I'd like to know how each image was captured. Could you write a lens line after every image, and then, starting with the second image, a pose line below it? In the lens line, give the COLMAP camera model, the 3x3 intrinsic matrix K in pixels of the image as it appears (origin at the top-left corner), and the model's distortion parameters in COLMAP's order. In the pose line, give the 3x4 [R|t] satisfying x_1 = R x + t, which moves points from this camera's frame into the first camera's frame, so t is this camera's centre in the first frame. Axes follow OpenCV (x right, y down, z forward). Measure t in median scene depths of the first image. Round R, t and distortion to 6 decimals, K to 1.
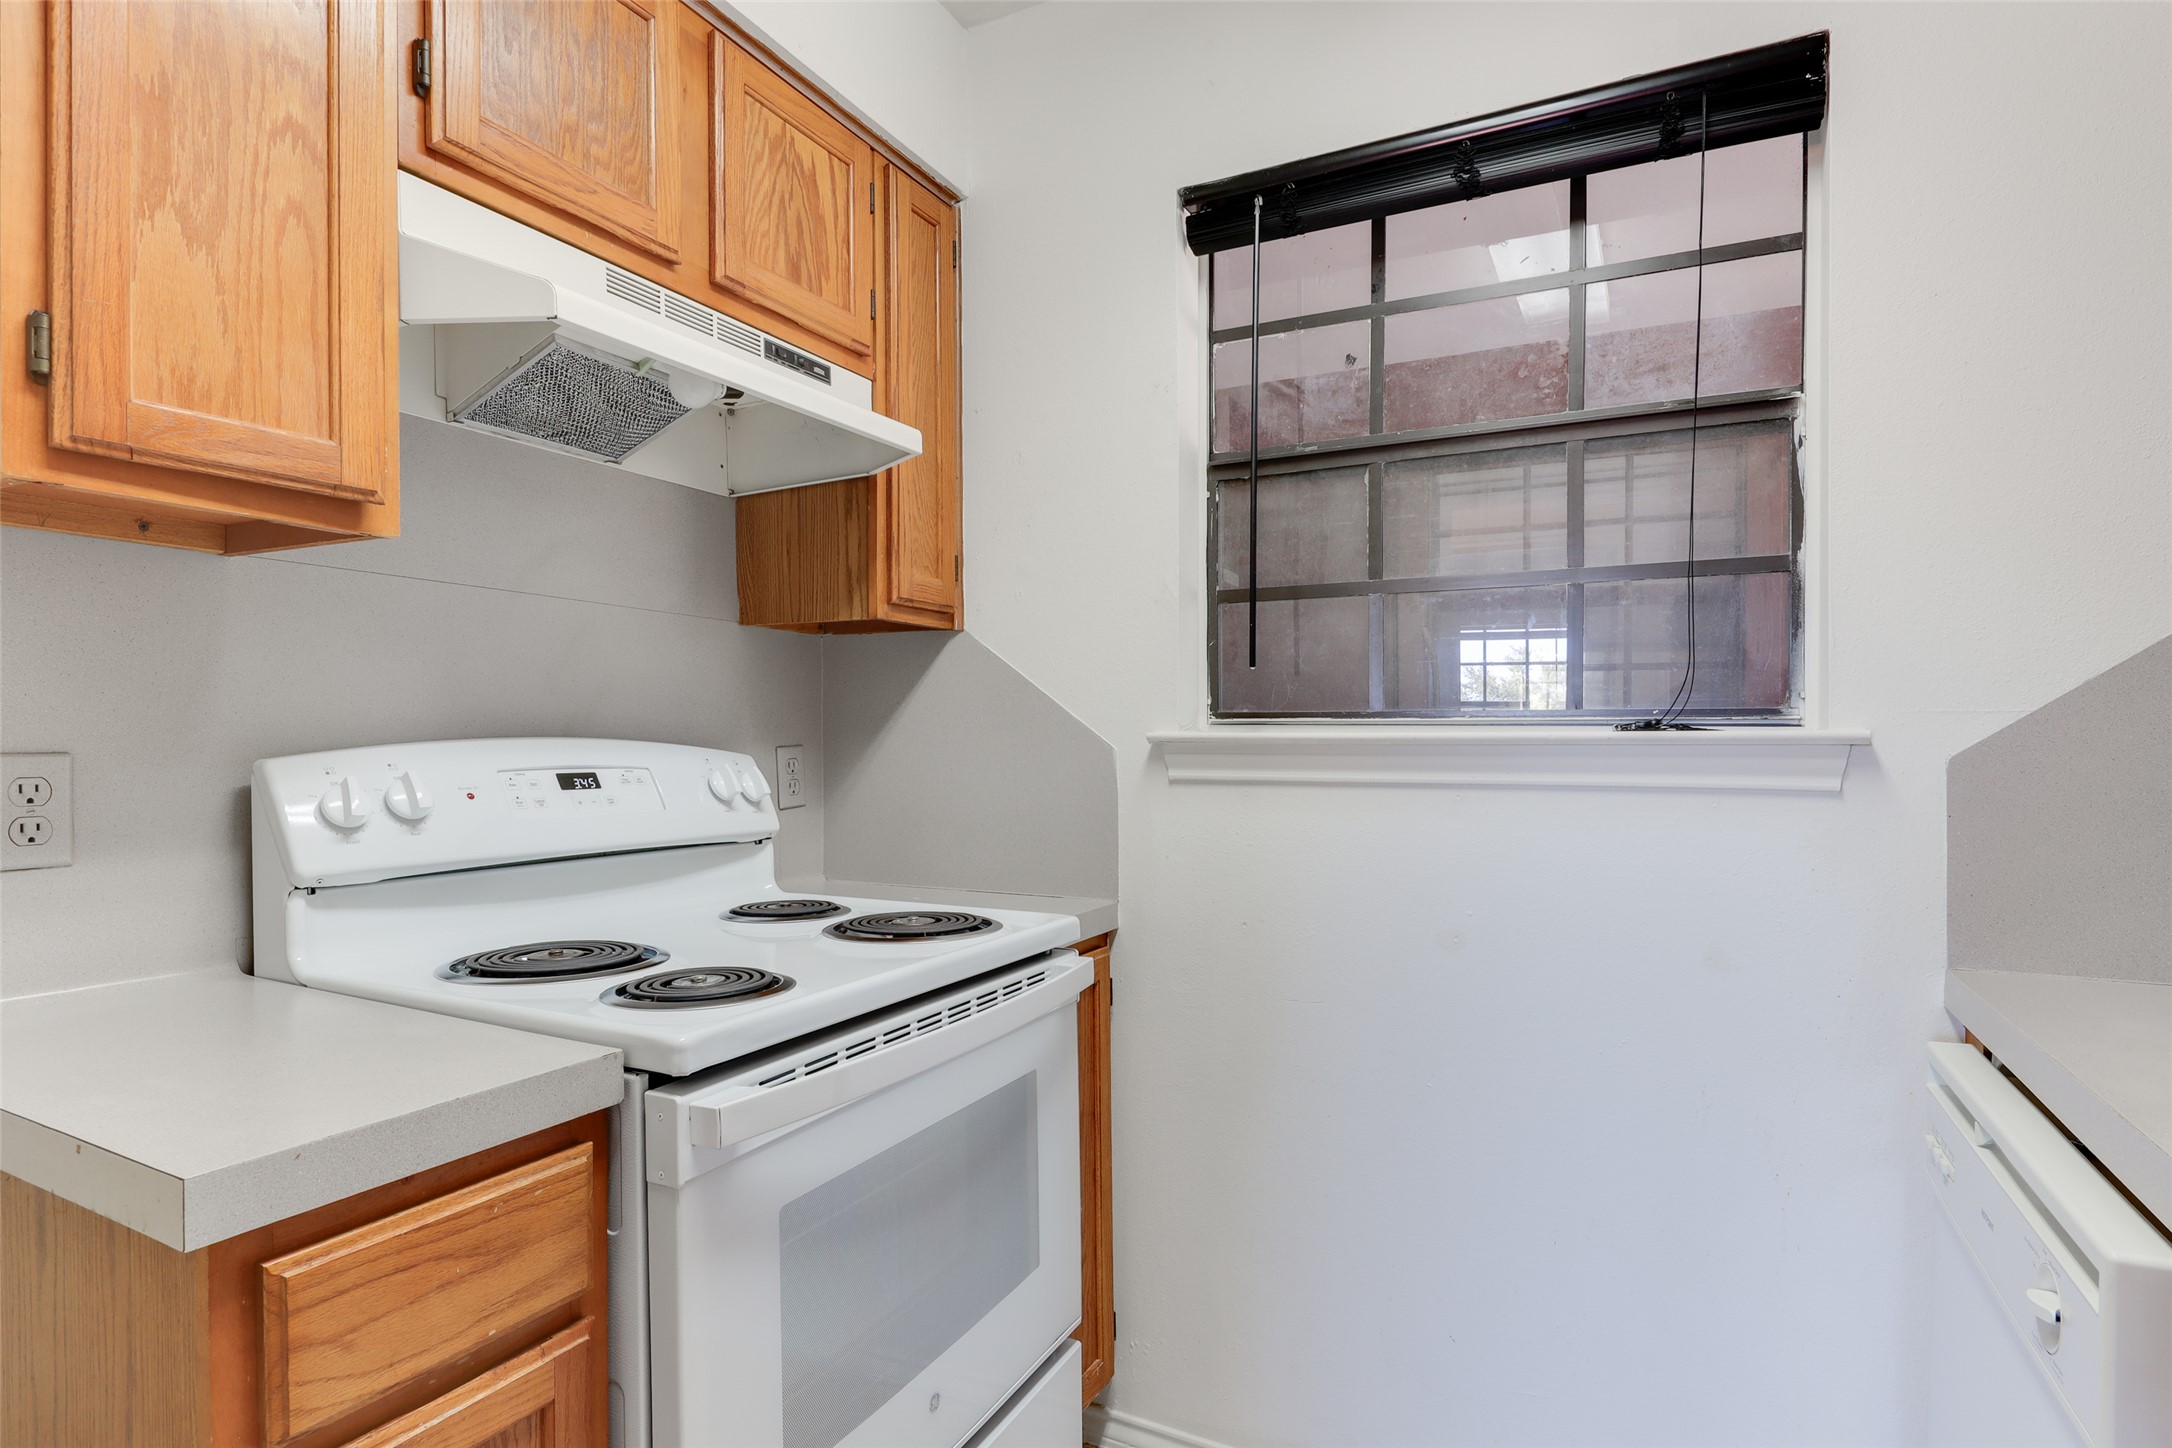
lens RADIAL K [[1161.0, 0, 965.0], [0, 1161.0, 753.7], [0, 0, 1]] dist [0.006341, 0.000670]
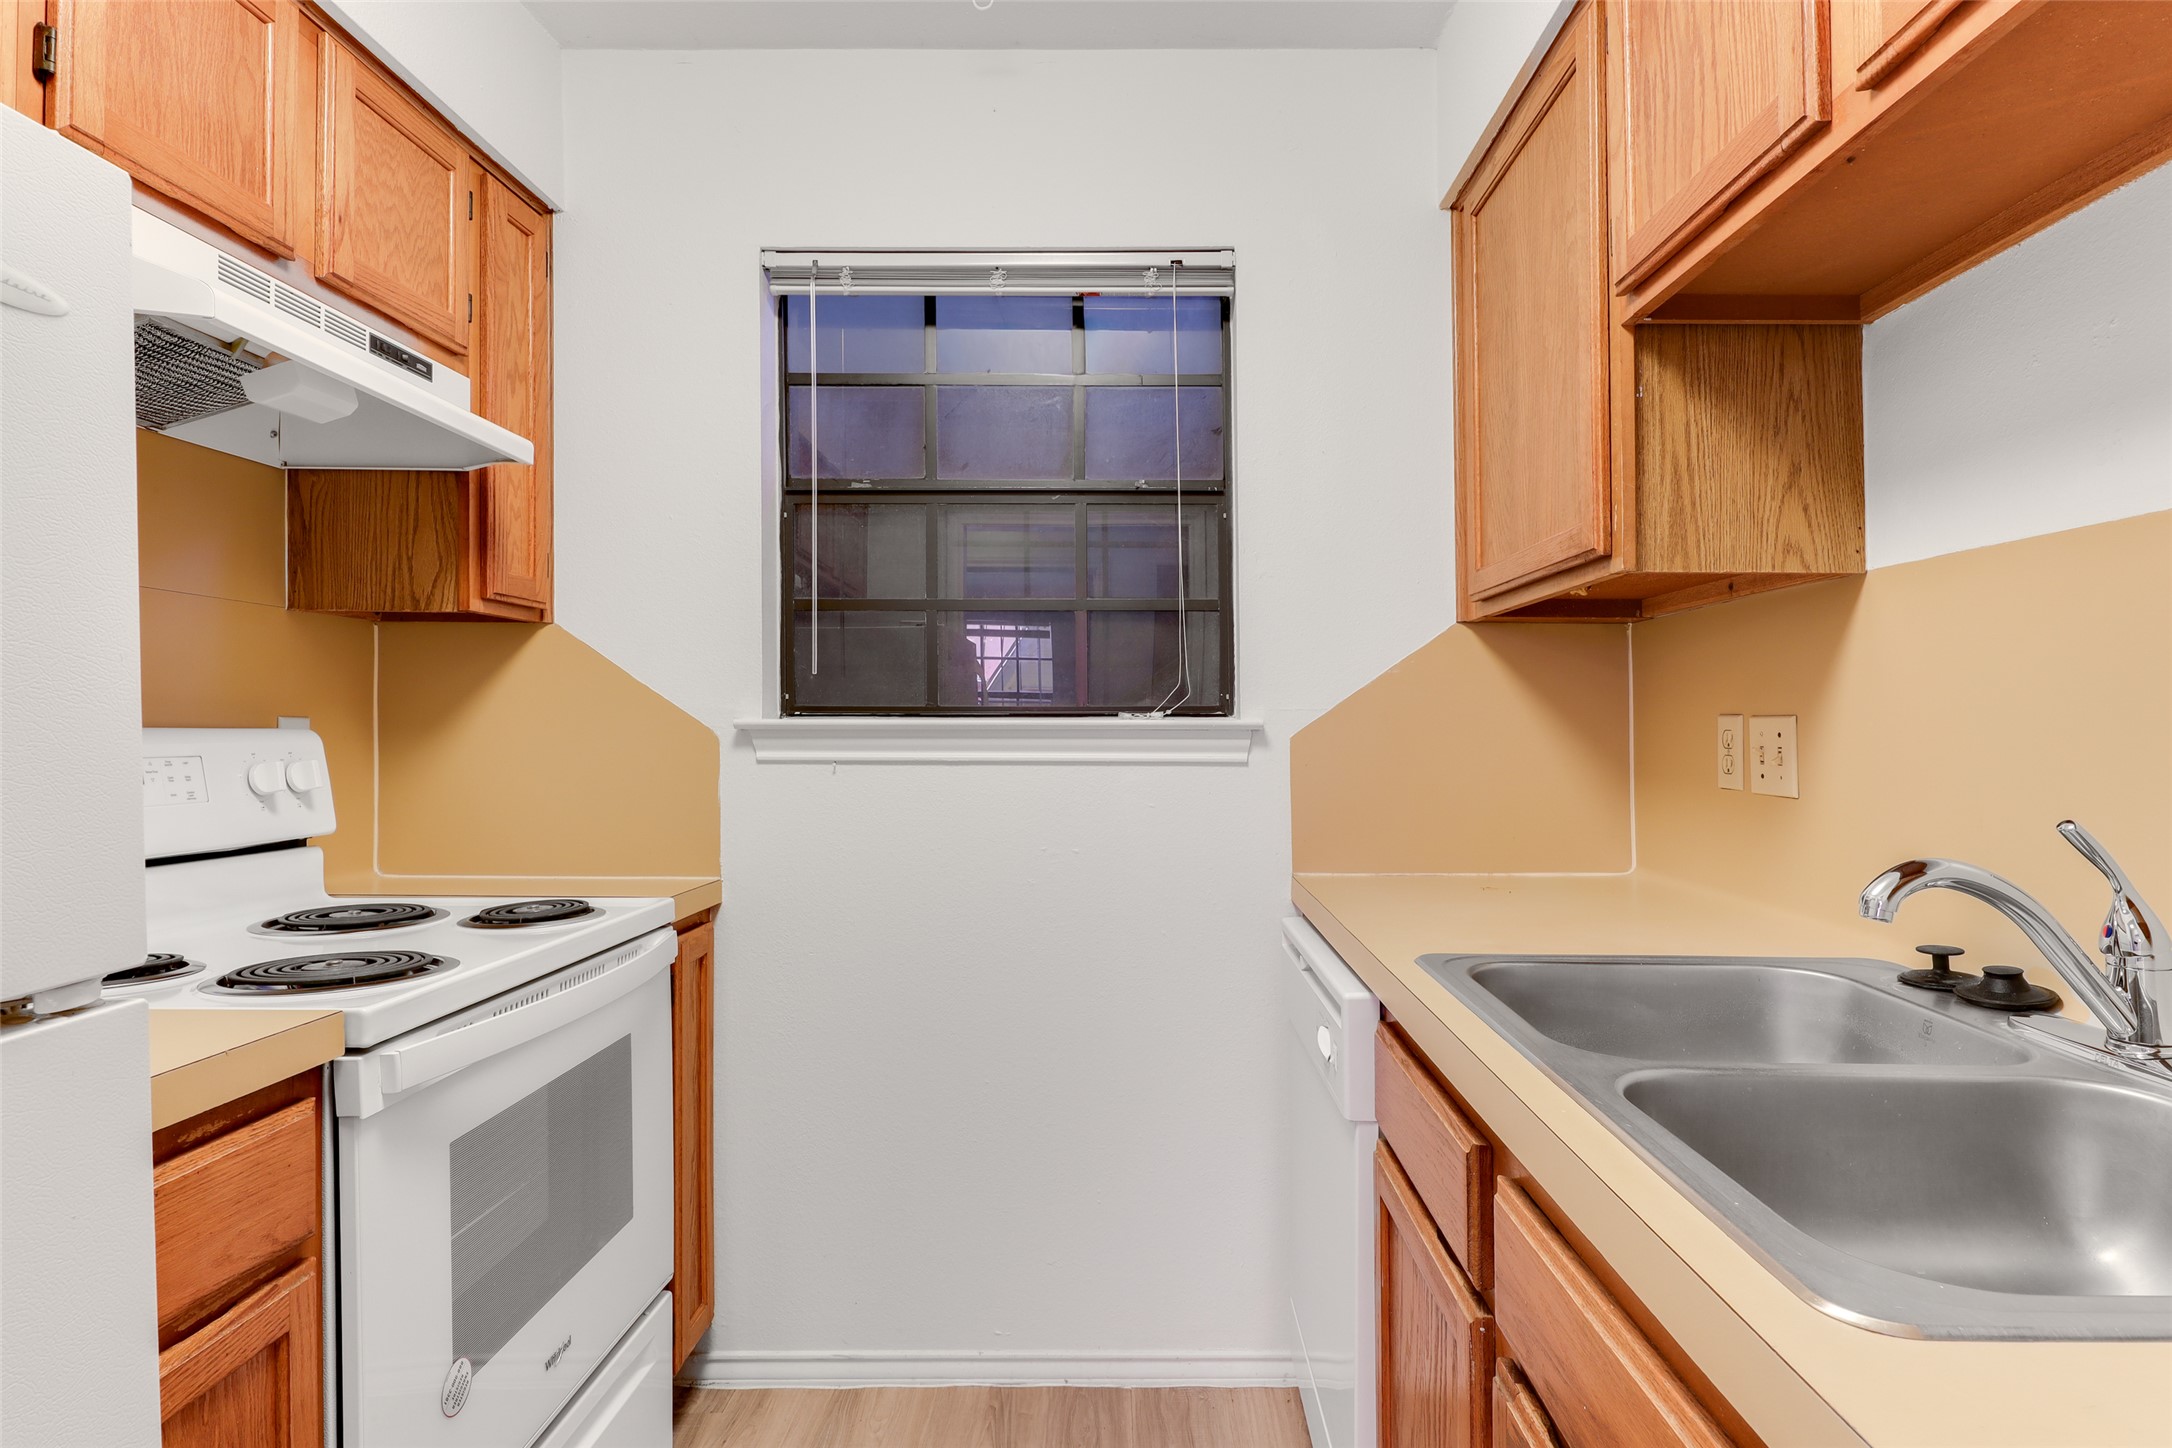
lens RADIAL K [[1244.0, 0, 1086.0], [0, 1244.0, 724.0], [0, 0, 1]] dist [0.001974, 0.000472]
pose [[0.871459, -0.002700, 0.490460, -0.169530], [0.011036, 0.999840, -0.014106, 0.004385], [-0.490344, 0.017705, 0.871349, -0.251553]]
